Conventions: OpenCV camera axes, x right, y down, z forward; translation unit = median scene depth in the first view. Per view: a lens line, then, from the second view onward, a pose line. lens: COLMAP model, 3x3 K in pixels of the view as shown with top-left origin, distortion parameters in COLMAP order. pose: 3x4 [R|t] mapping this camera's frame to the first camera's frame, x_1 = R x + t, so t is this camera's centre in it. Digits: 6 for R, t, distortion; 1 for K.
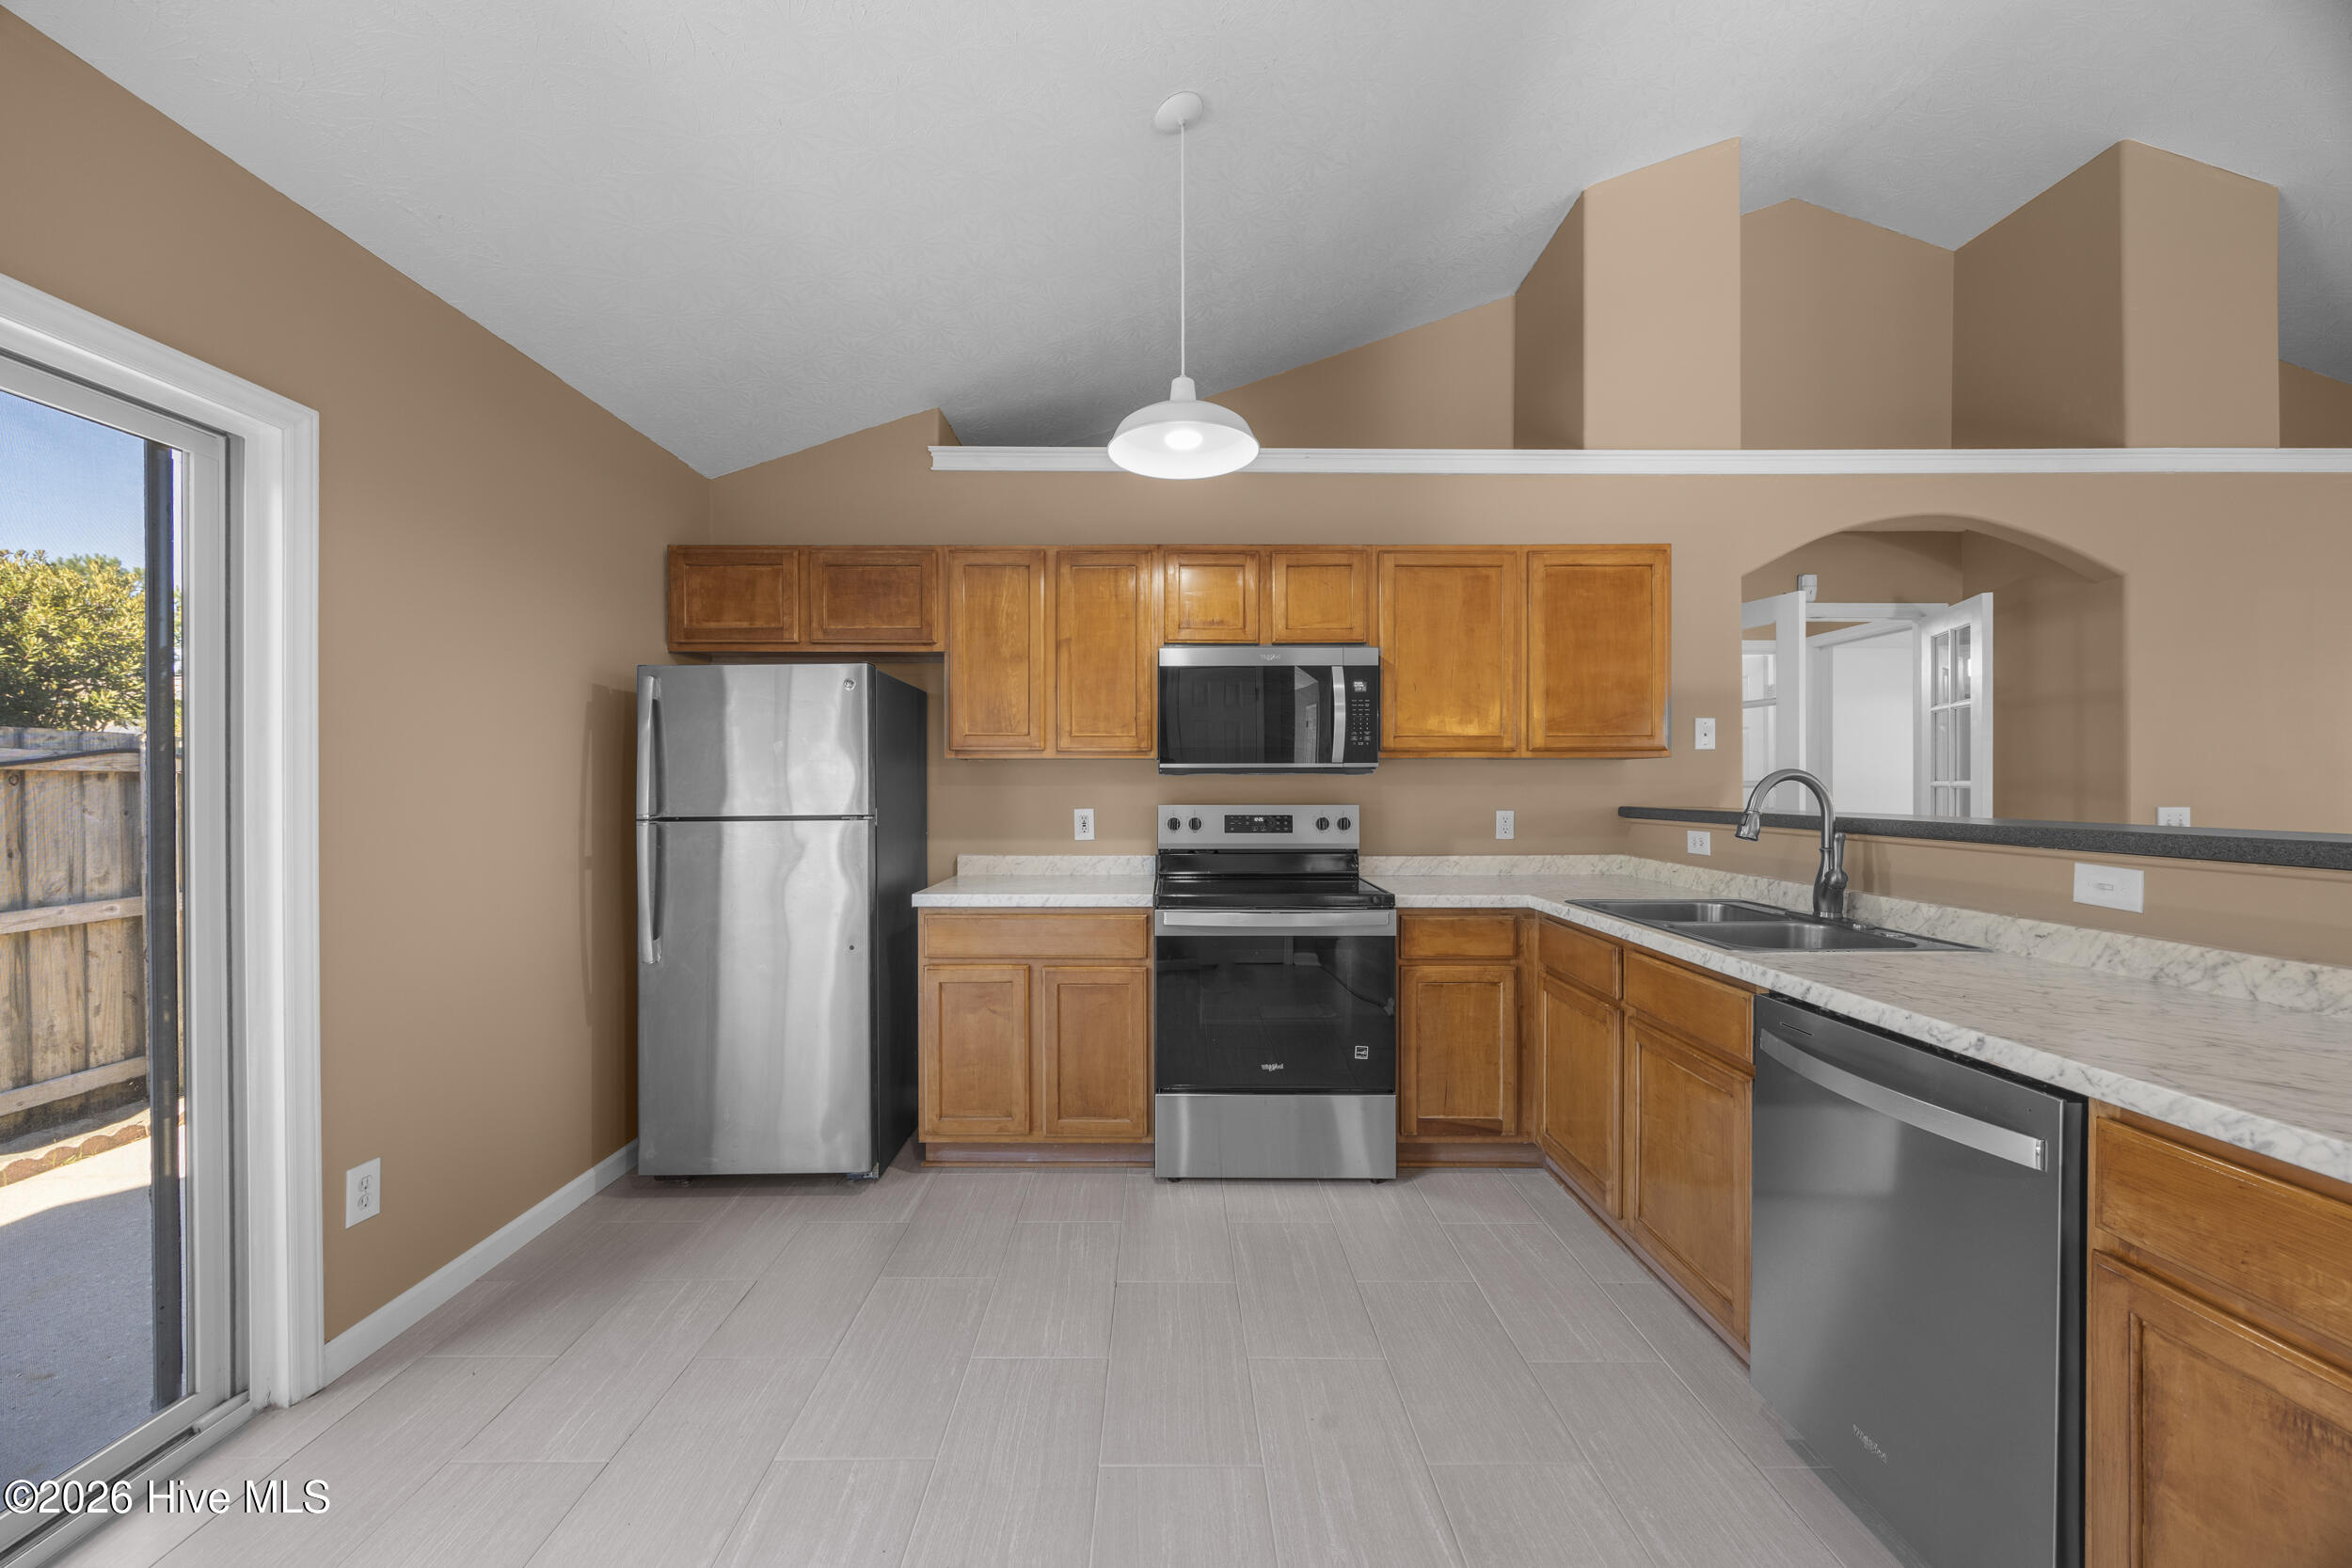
lens RADIAL K [[891.8, 0, 1161.7], [0, 891.8, 784.1], [0, 0, 1]] dist [-0.005418, 0.001056]
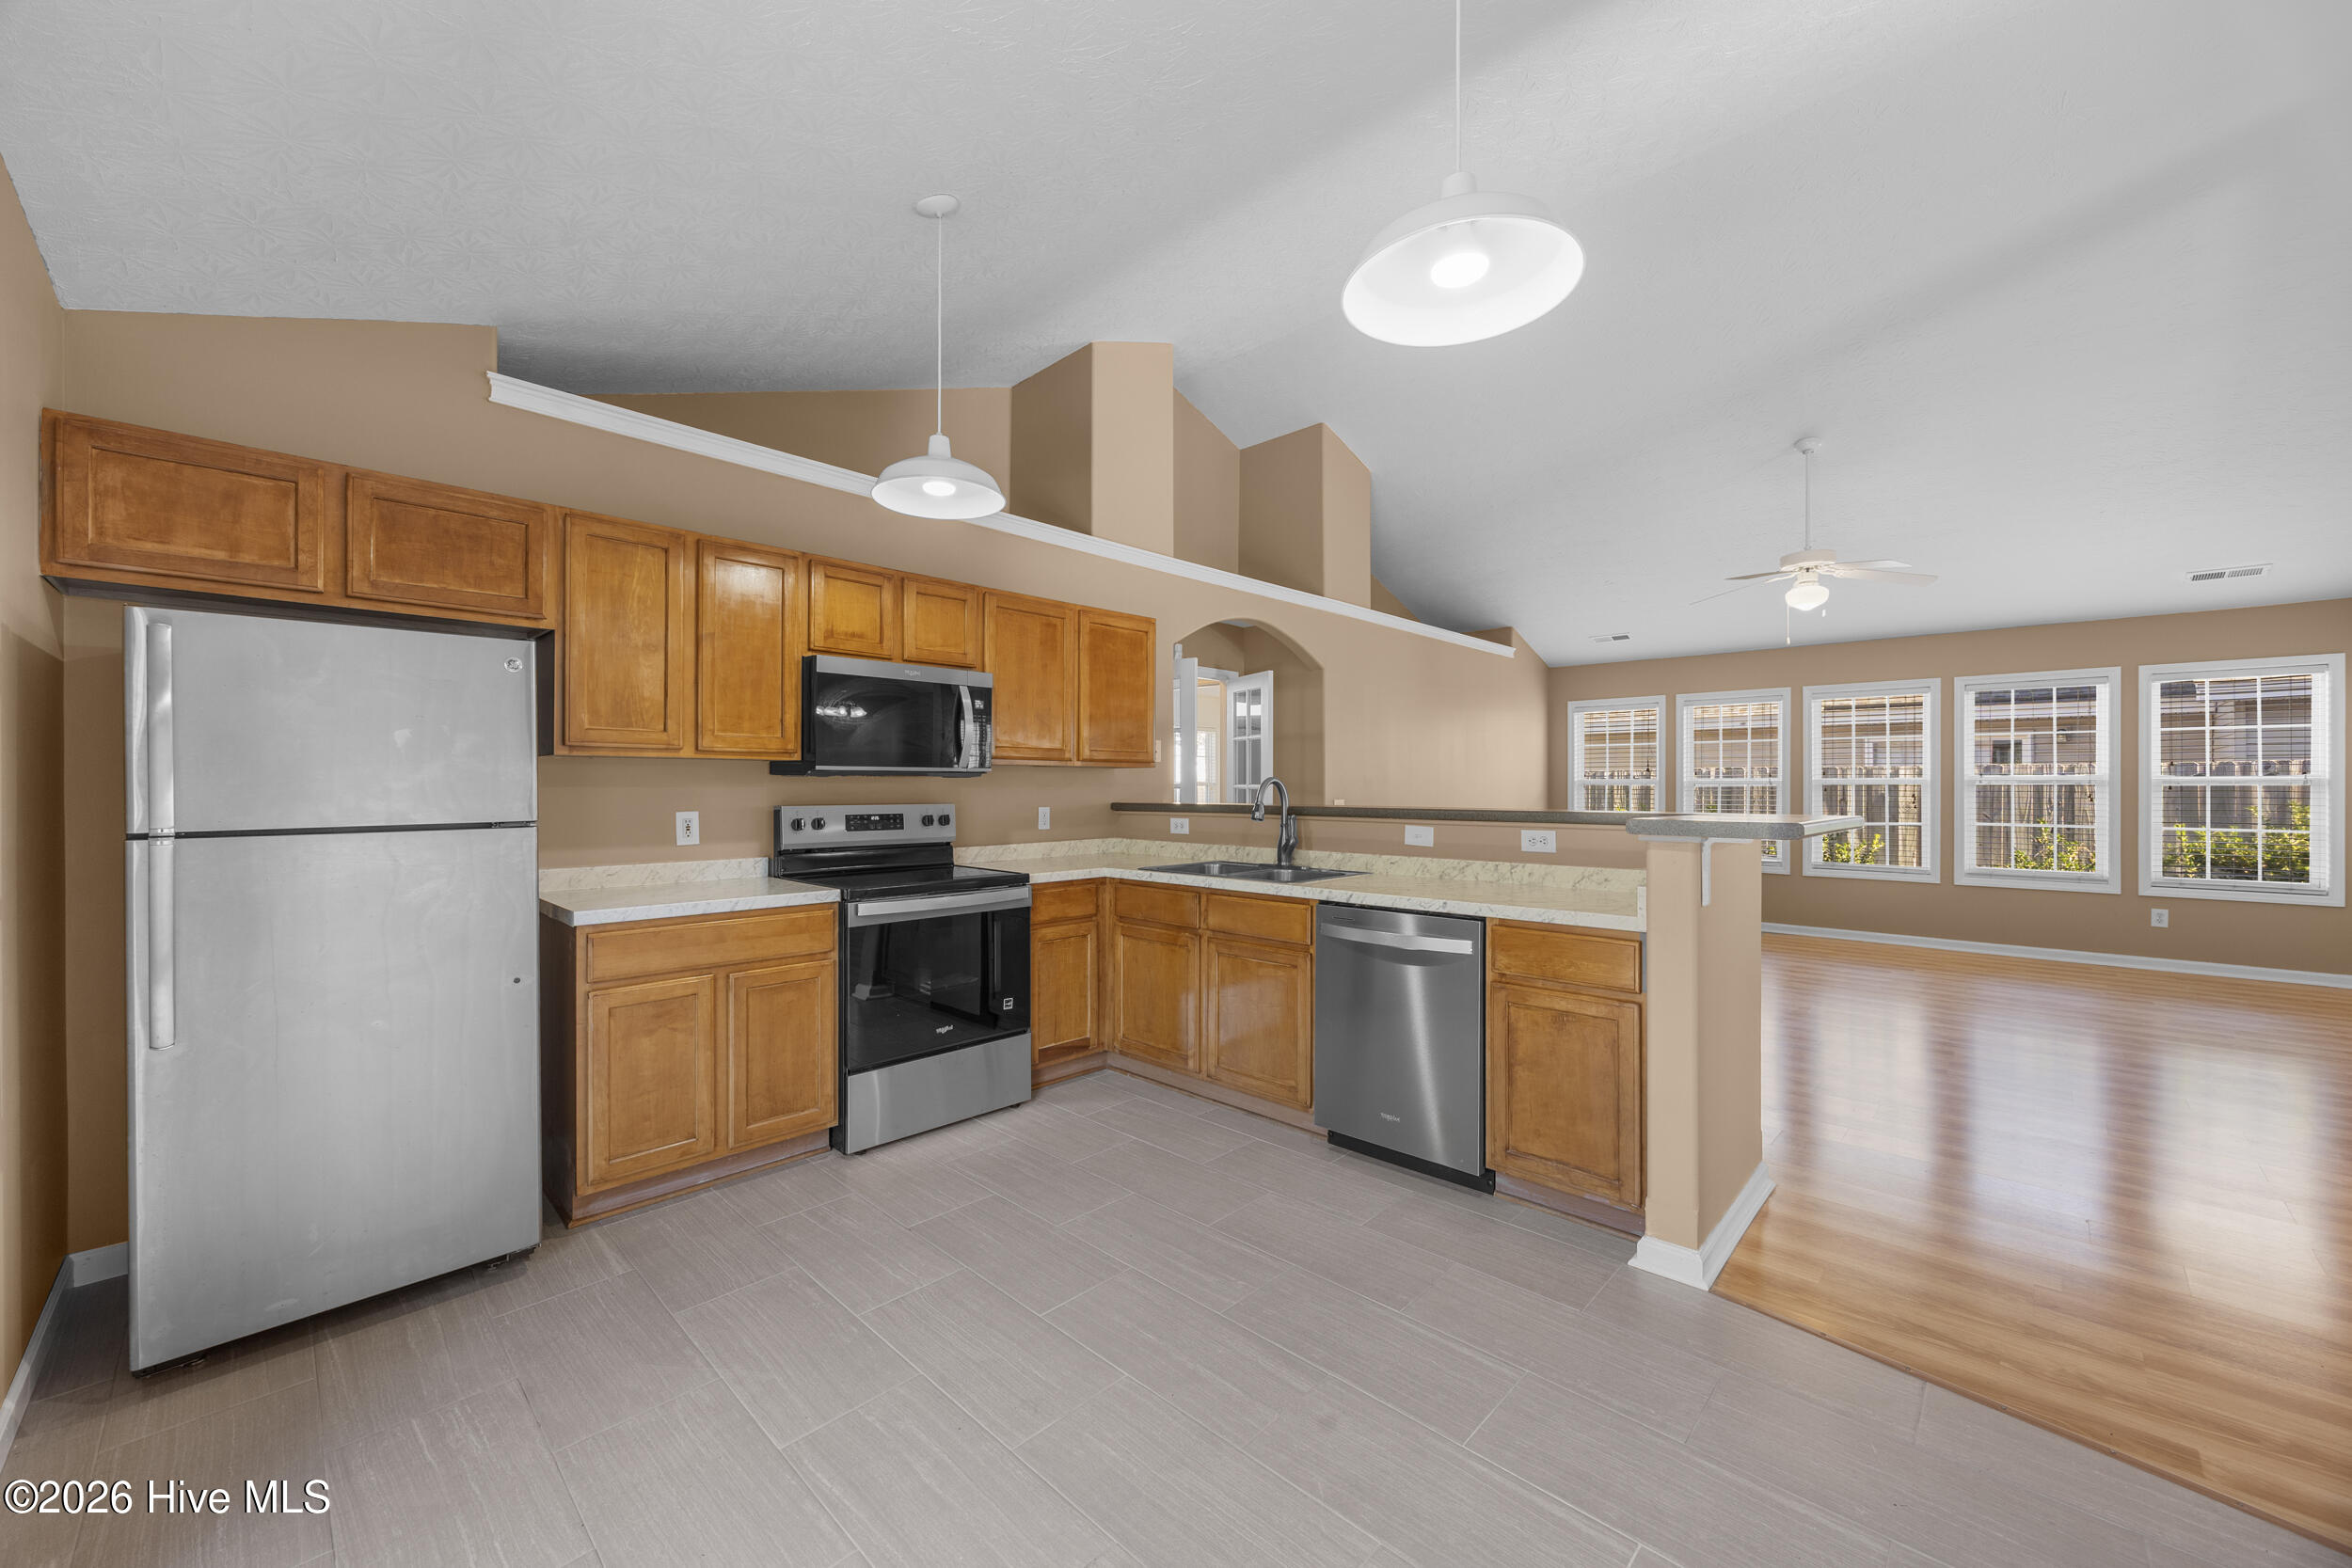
lens RADIAL K [[891.8, 0, 1164.2], [0, 891.8, 783.0], [0, 0, 1]] dist [-0.005418, 0.001056]
pose [[0.697401, 0.004481, 0.716667, -0.450809], [-0.001005, 0.999986, -0.005275, 0.002130], [-0.716681, 0.002959, 0.697395, -0.013810]]
